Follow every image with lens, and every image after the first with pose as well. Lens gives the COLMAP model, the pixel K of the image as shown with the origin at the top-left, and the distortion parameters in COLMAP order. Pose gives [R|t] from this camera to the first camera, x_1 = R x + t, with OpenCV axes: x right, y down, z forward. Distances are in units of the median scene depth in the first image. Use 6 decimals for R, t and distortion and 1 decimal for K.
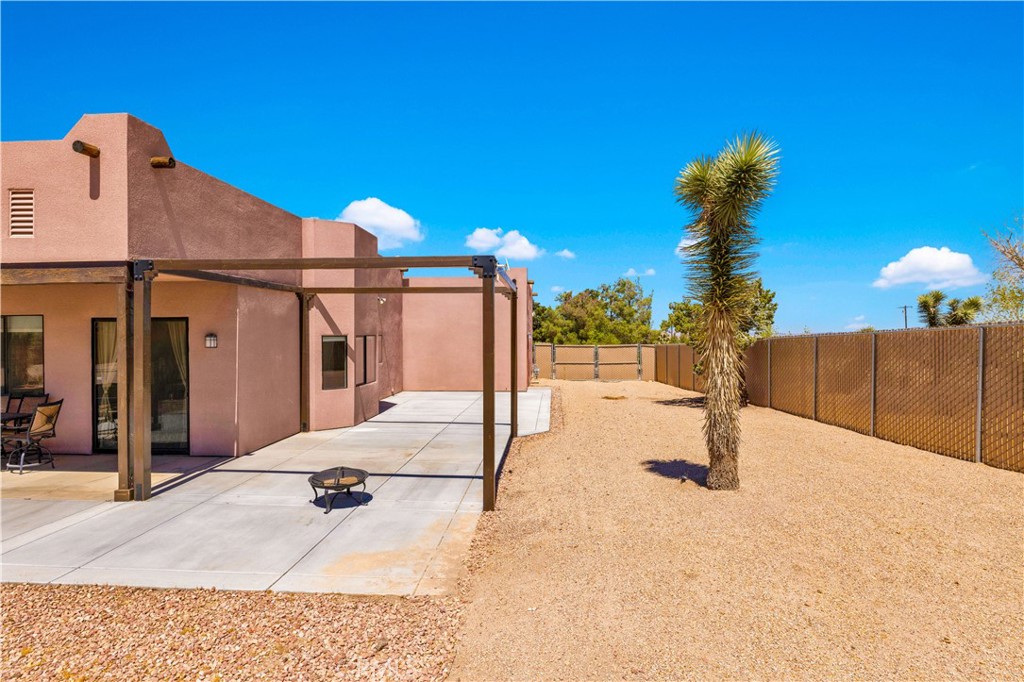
lens RADIAL K [[542.6, 0, 512.9], [0, 542.6, 335.4], [0, 0, 1]] dist [0.000005, 0.003272]
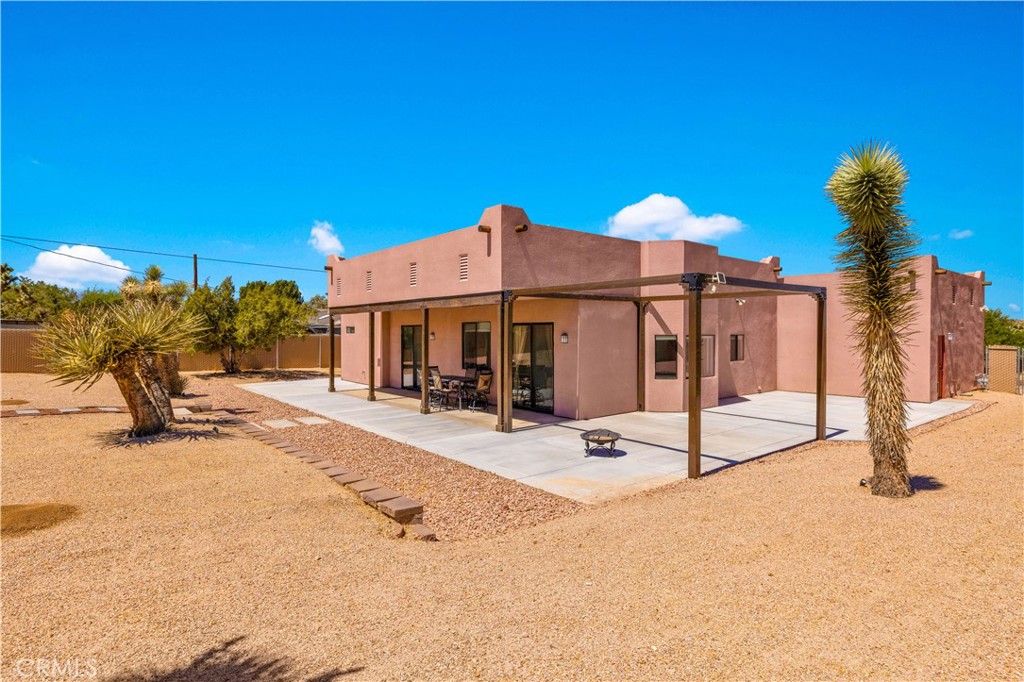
lens RADIAL K [[542.6, 0, 509.0], [0, 542.6, 338.9], [0, 0, 1]] dist [0.000005, 0.003272]
pose [[0.688765, 0.014033, -0.724849, 0.444581], [-0.005992, 0.999889, 0.013664, -0.008665], [0.724960, -0.005068, 0.688773, -0.125771]]
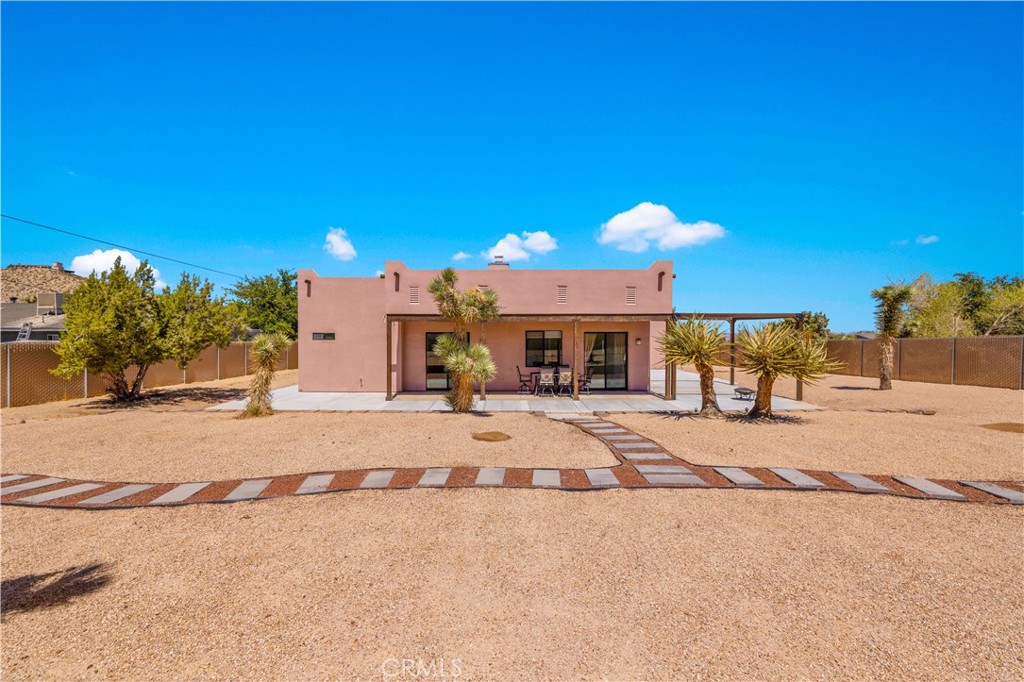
lens RADIAL K [[442.6, 0, 508.6], [0, 442.6, 339.8], [0, 0, 1]] dist [0.001830, 0.000063]
pose [[0.997098, 0.001713, 0.076113, -1.418452], [-0.002223, 0.999976, 0.006606, -0.012143], [-0.076100, -0.006756, 0.997077, -0.994427]]
